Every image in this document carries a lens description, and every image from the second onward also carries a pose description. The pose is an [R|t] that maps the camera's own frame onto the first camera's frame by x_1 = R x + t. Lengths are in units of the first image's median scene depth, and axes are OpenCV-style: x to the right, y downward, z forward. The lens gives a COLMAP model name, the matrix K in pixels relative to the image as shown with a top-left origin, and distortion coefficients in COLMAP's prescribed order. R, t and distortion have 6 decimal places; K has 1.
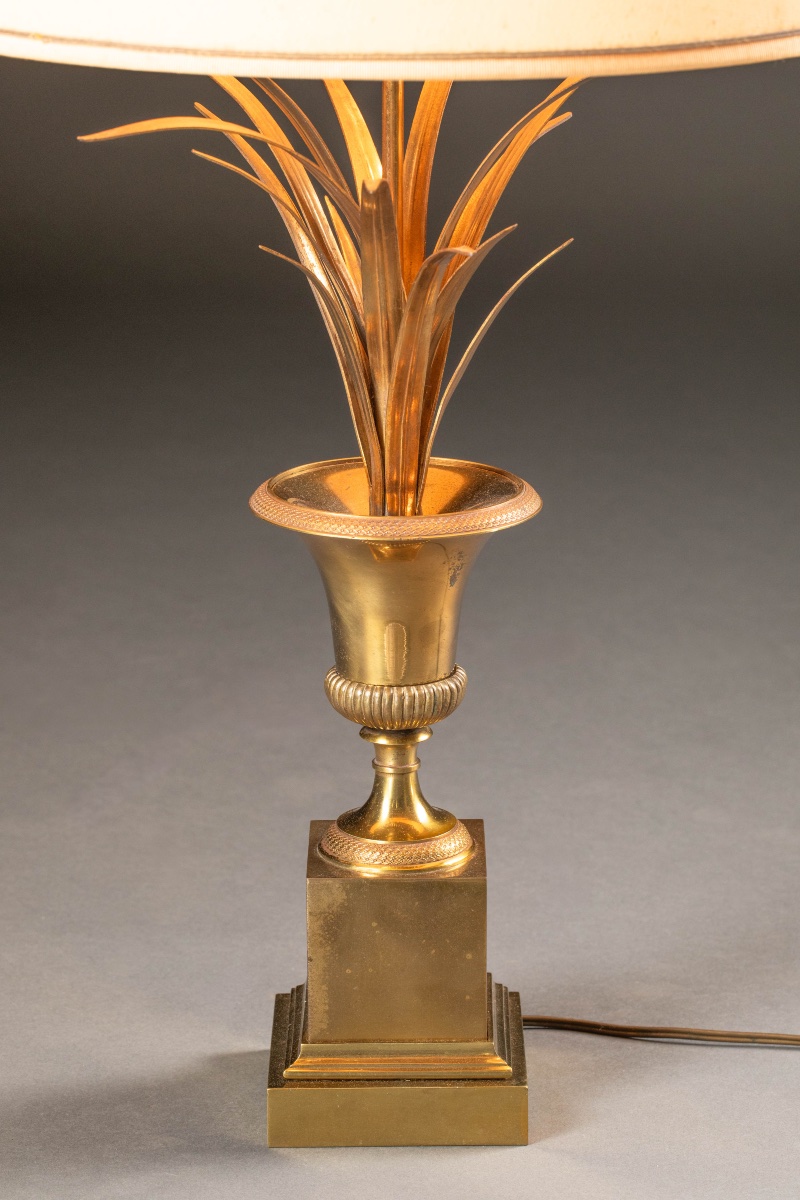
lens RADIAL K [[4028.6, 0, 400.0], [0, 4028.6, 600.0], [0, 0, 1]] dist [0.020201, 0.494572]
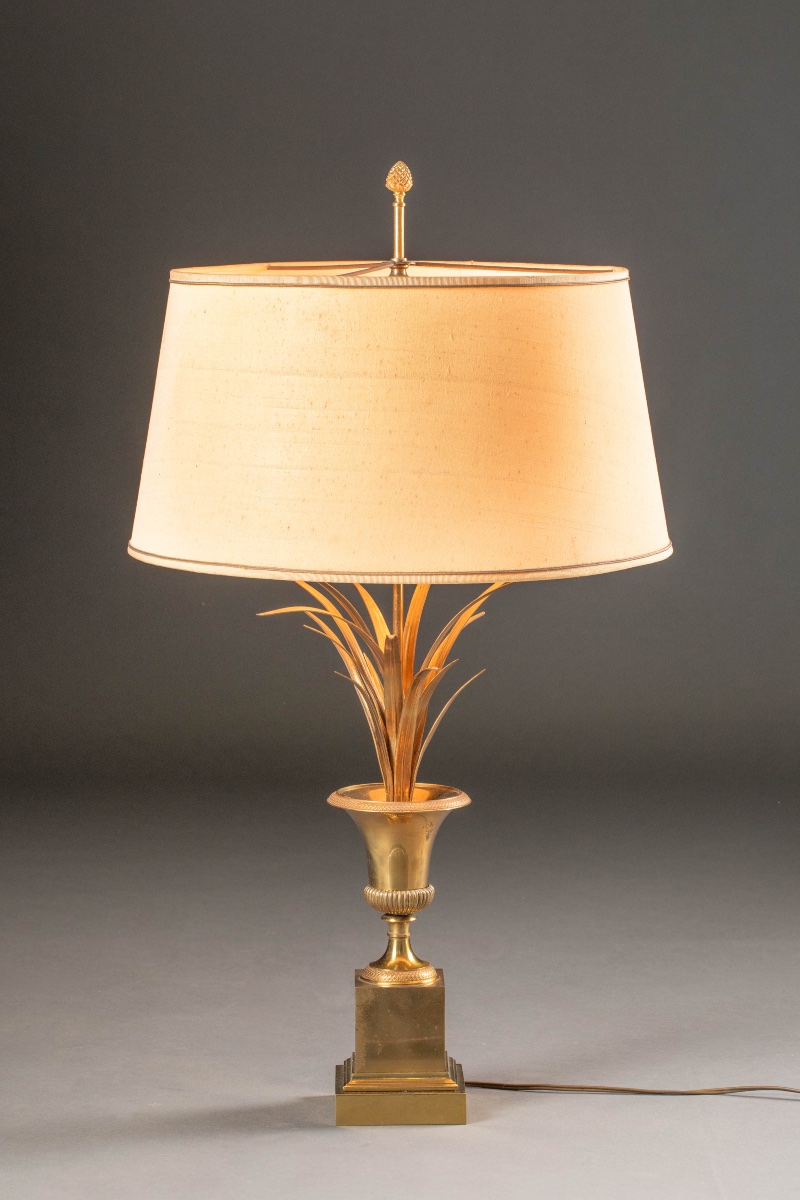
lens RADIAL K [[4028.6, 0, 400.0], [0, 4028.6, 600.0], [0, 0, 1]] dist [0.020201, 0.494572]
pose [[0.999895, -0.000317, 0.014492, -0.029859], [0.002599, 0.987476, -0.157751, 0.195135], [-0.014261, 0.157772, 0.987373, -1.014065]]
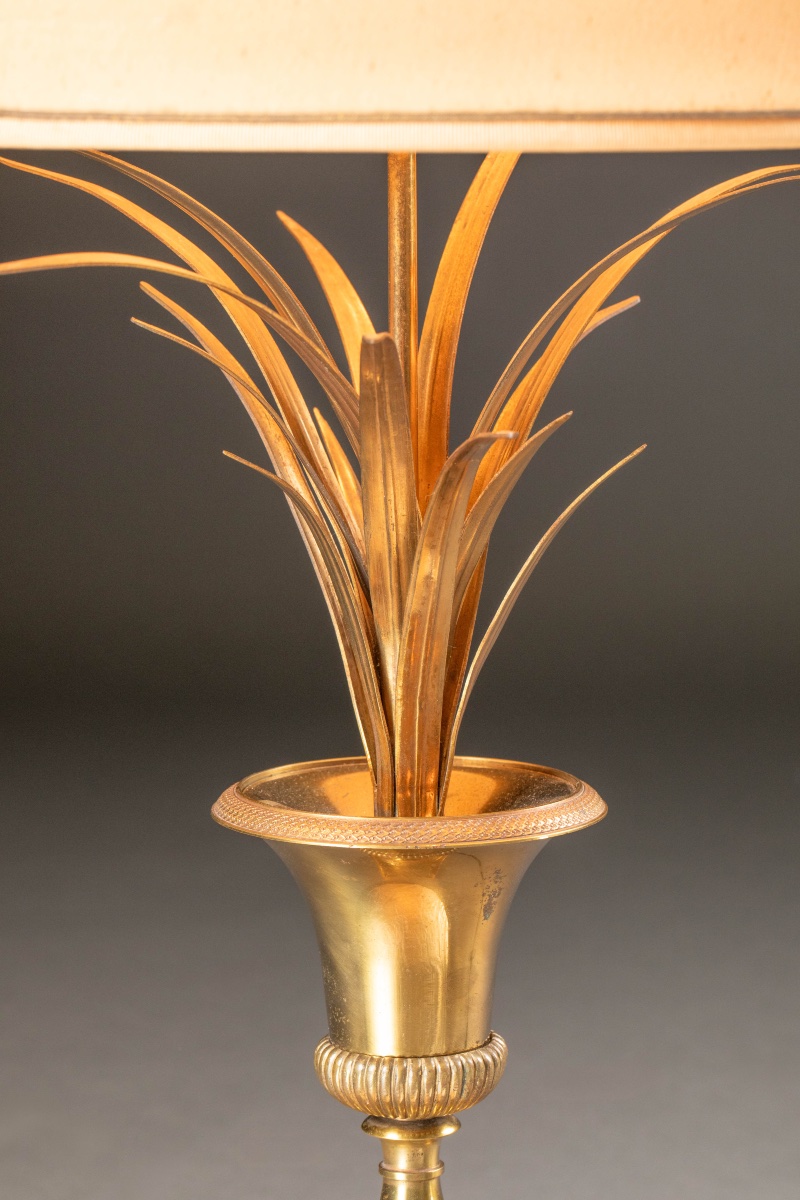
lens RADIAL K [[4028.6, 0, 400.0], [0, 4028.6, 600.0], [0, 0, 1]] dist [0.020201, 0.494572]
pose [[0.999973, -0.004632, -0.005676, 0.001565], [0.003830, 0.990996, -0.133837, 0.036755], [0.006245, 0.133811, 0.990987, 0.259132]]
